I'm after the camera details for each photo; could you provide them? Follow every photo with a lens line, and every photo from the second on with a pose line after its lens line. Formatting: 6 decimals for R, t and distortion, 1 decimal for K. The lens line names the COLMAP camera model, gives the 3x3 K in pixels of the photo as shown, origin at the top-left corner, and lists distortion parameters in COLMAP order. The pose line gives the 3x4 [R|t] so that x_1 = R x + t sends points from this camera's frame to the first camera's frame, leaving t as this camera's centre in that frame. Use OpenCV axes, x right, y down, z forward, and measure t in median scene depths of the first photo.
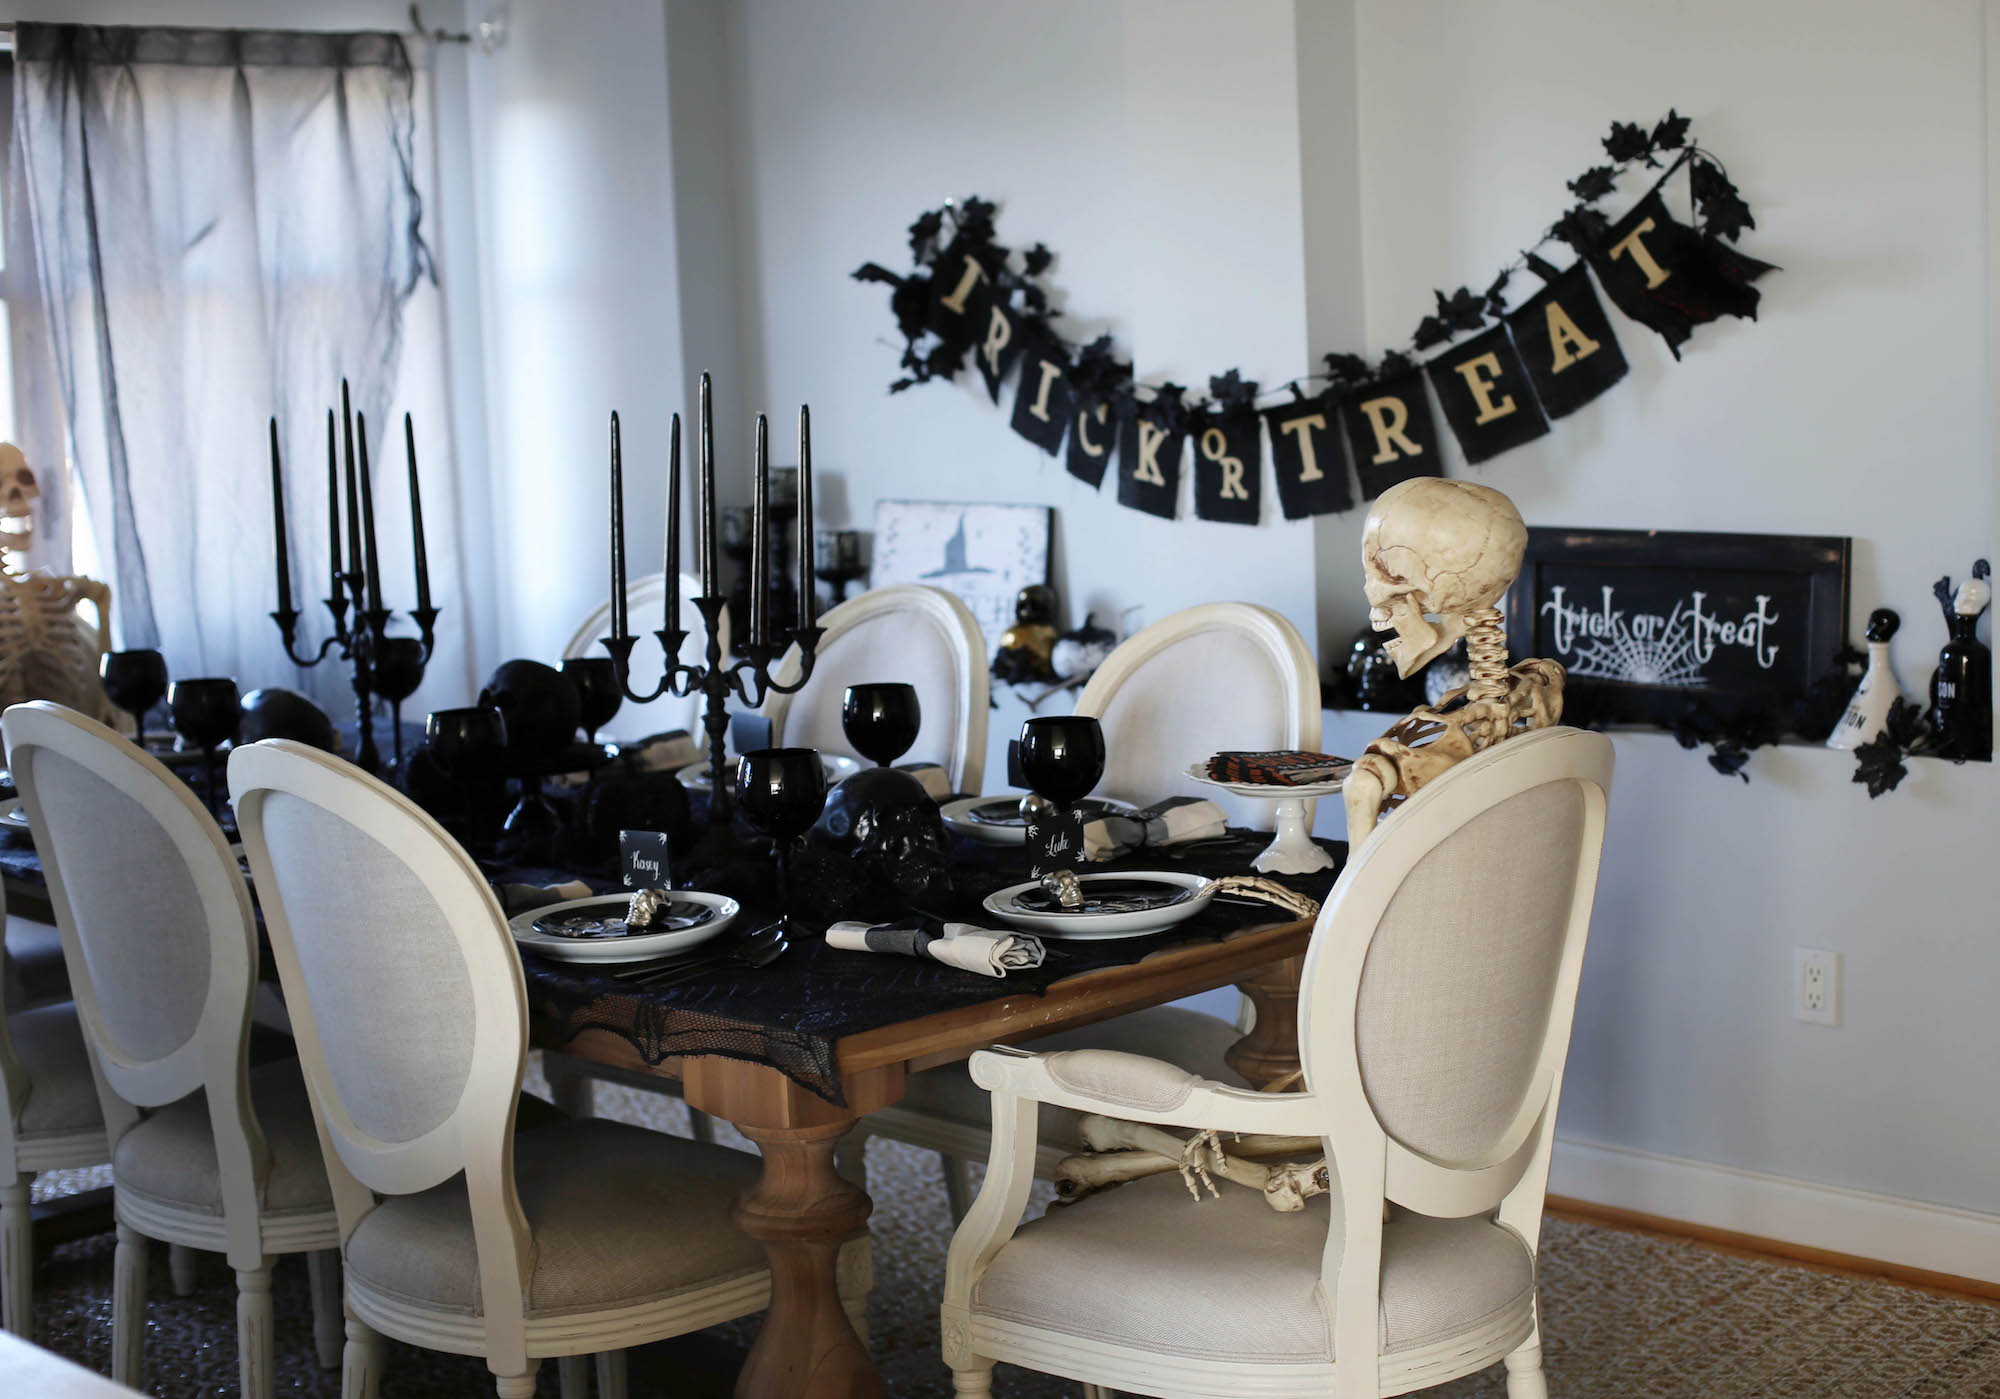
lens RADIAL K [[3204.7, 0, 993.6], [0, 3204.7, 707.7], [0, 0, 1]] dist [-0.114850, 0.000000]
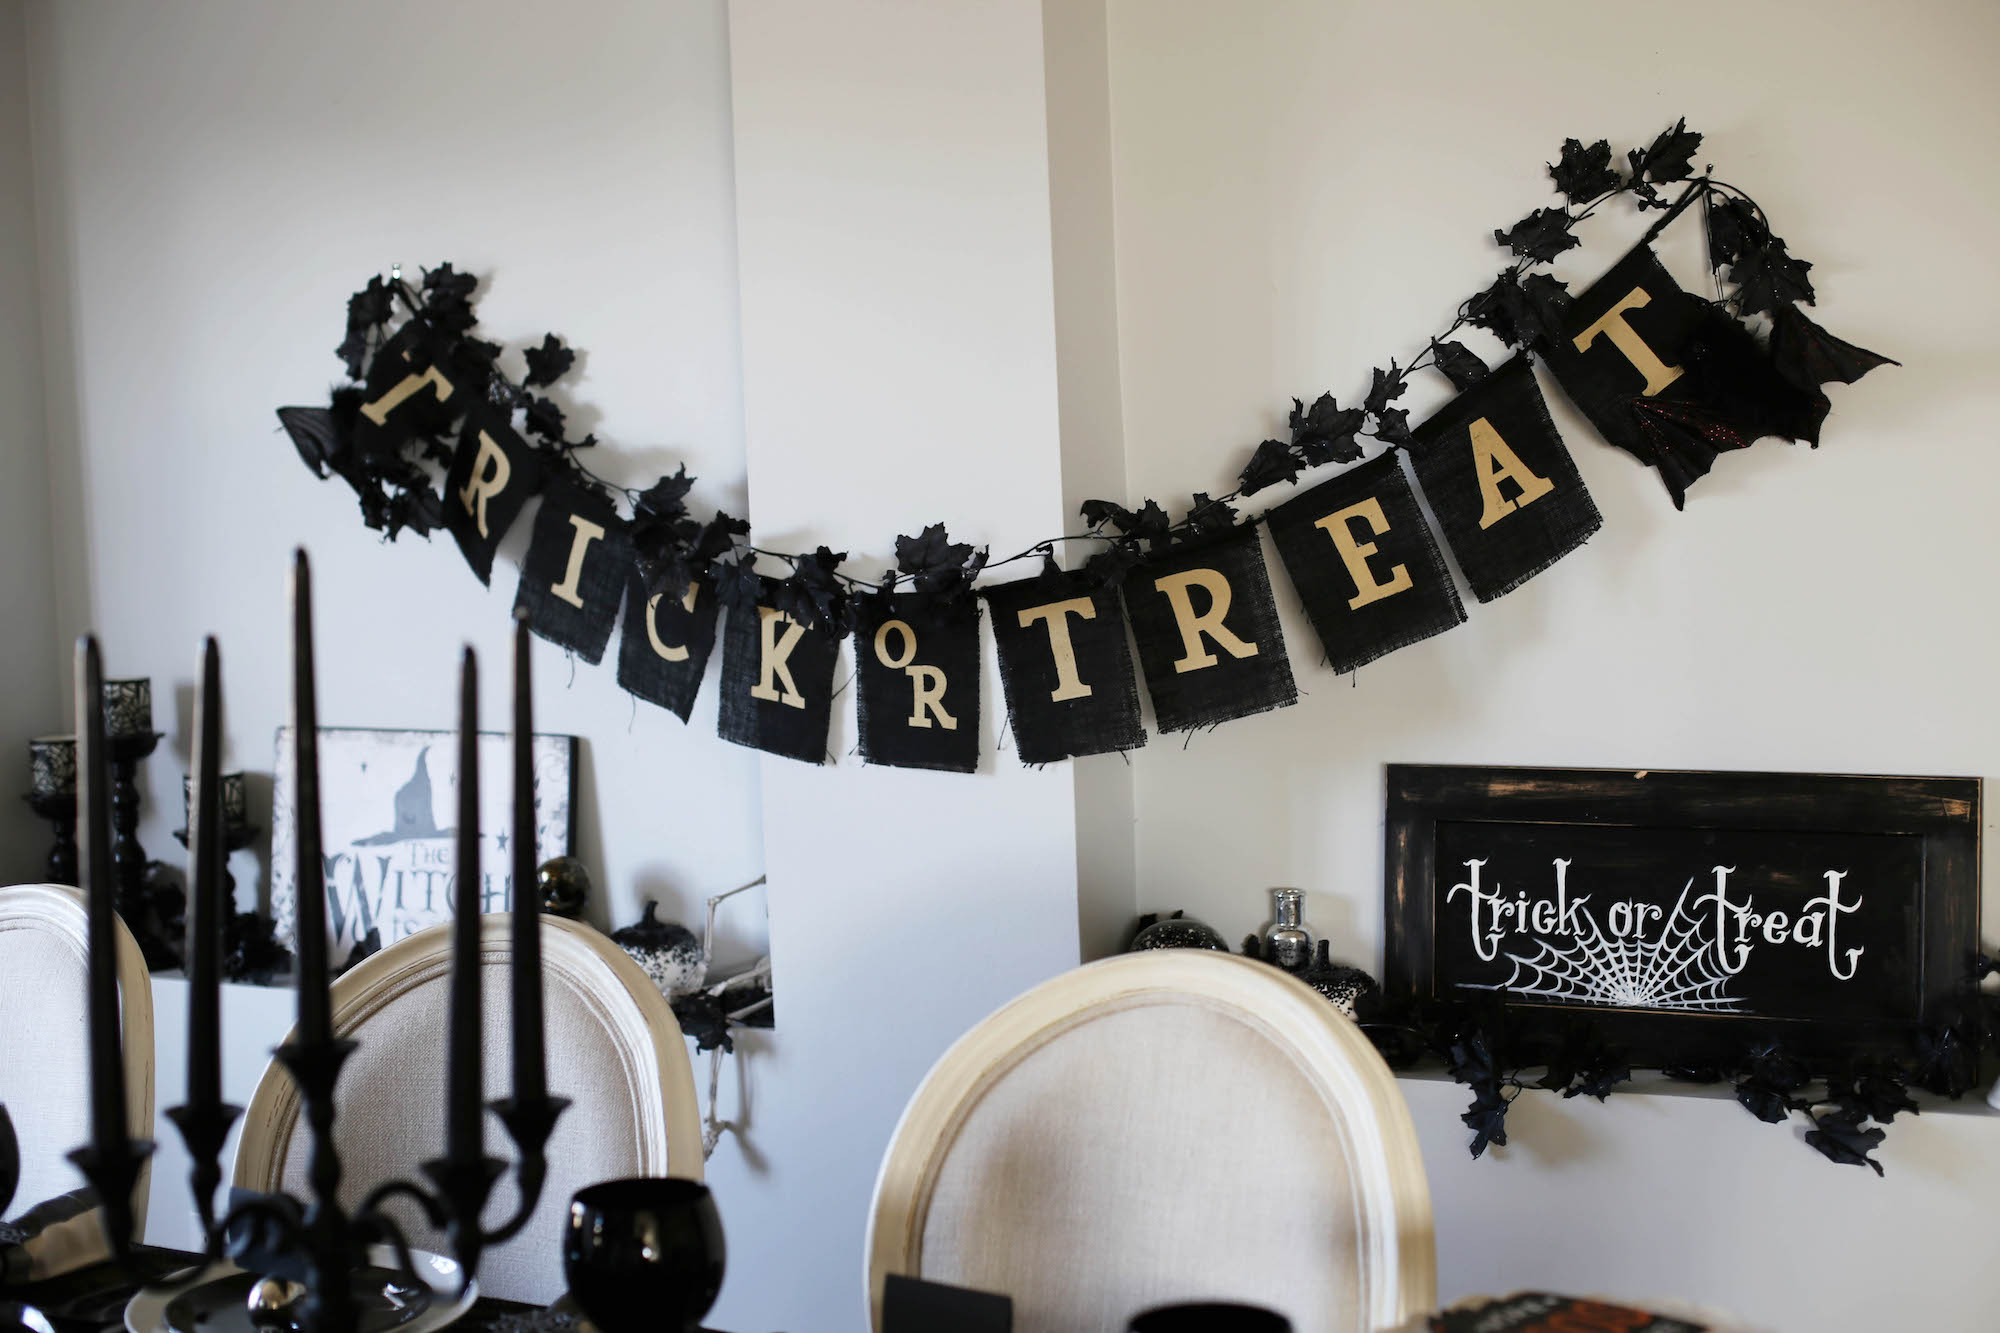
lens RADIAL K [[3022.6, 0, 1016.6], [0, 3022.6, 655.1], [0, 0, 1]] dist [-0.130805, 0.000000]
pose [[0.953014, -0.018991, 0.302332, -0.094520], [0.037082, 0.997841, -0.054211, -0.049295], [-0.300649, 0.062874, 0.951660, 0.445668]]
